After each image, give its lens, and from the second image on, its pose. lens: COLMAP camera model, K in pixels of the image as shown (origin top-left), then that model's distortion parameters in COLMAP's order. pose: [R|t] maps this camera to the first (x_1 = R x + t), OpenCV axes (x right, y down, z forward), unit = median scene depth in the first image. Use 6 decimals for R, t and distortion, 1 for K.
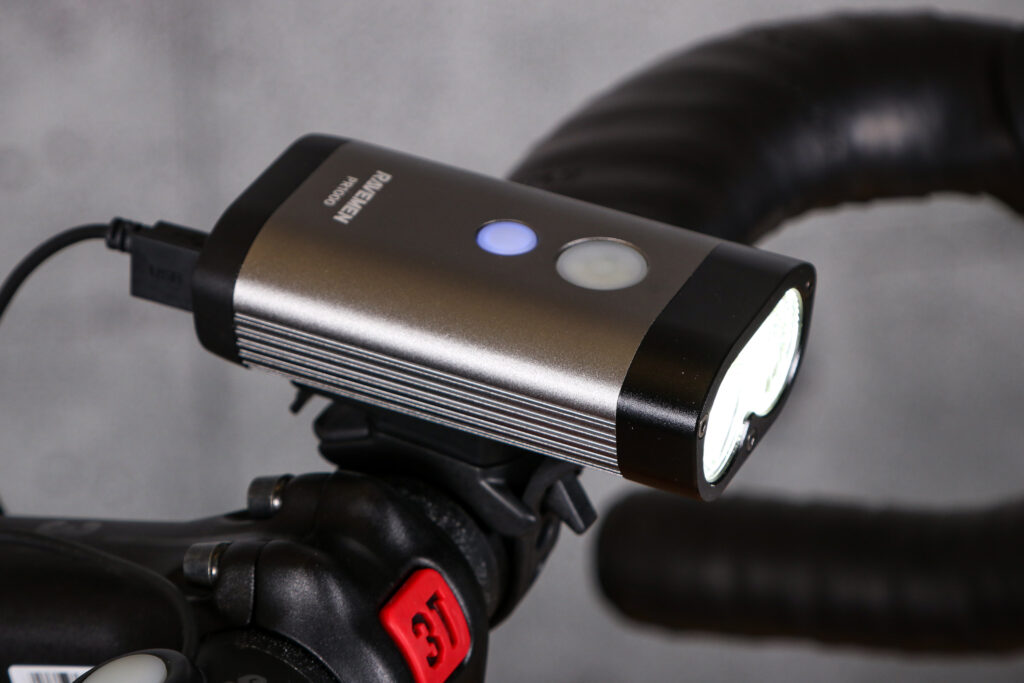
lens RADIAL K [[4240.2, 0, 508.2], [0, 4240.2, 342.0], [0, 0, 1]] dist [0.177908, 0.000000]
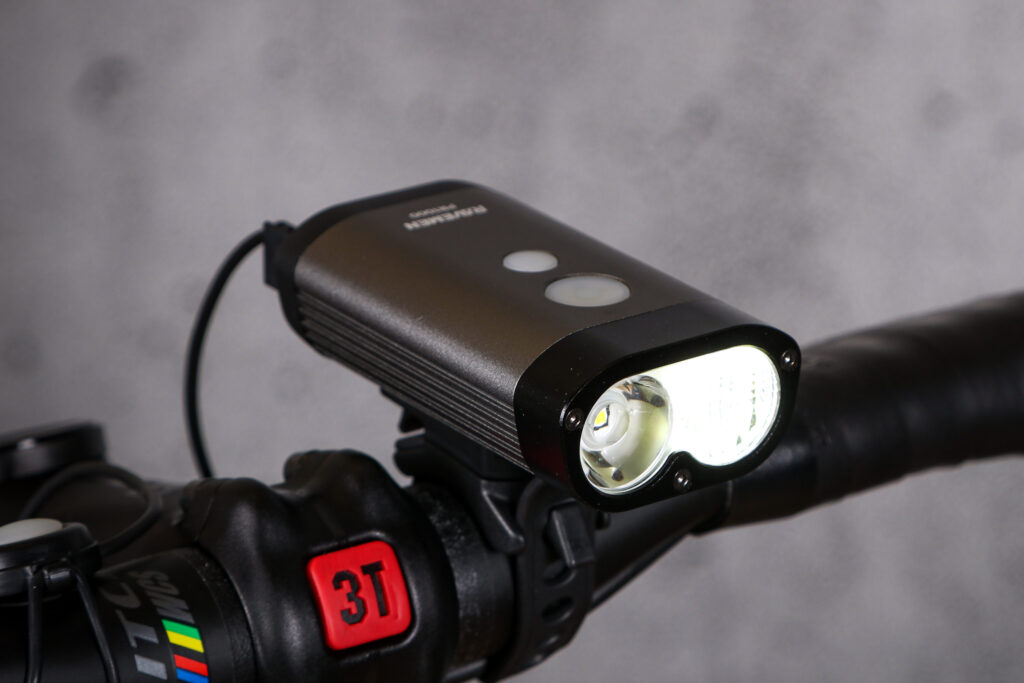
lens RADIAL K [[4126.4, 0, 520.8], [0, 4126.4, 339.6], [0, 0, 1]] dist [0.293777, 0.000000]
pose [[0.865565, 0.152253, -0.477092, 0.498055], [-0.248784, 0.957524, -0.145785, 0.146986], [0.434631, 0.244879, 0.866678, 0.099301]]
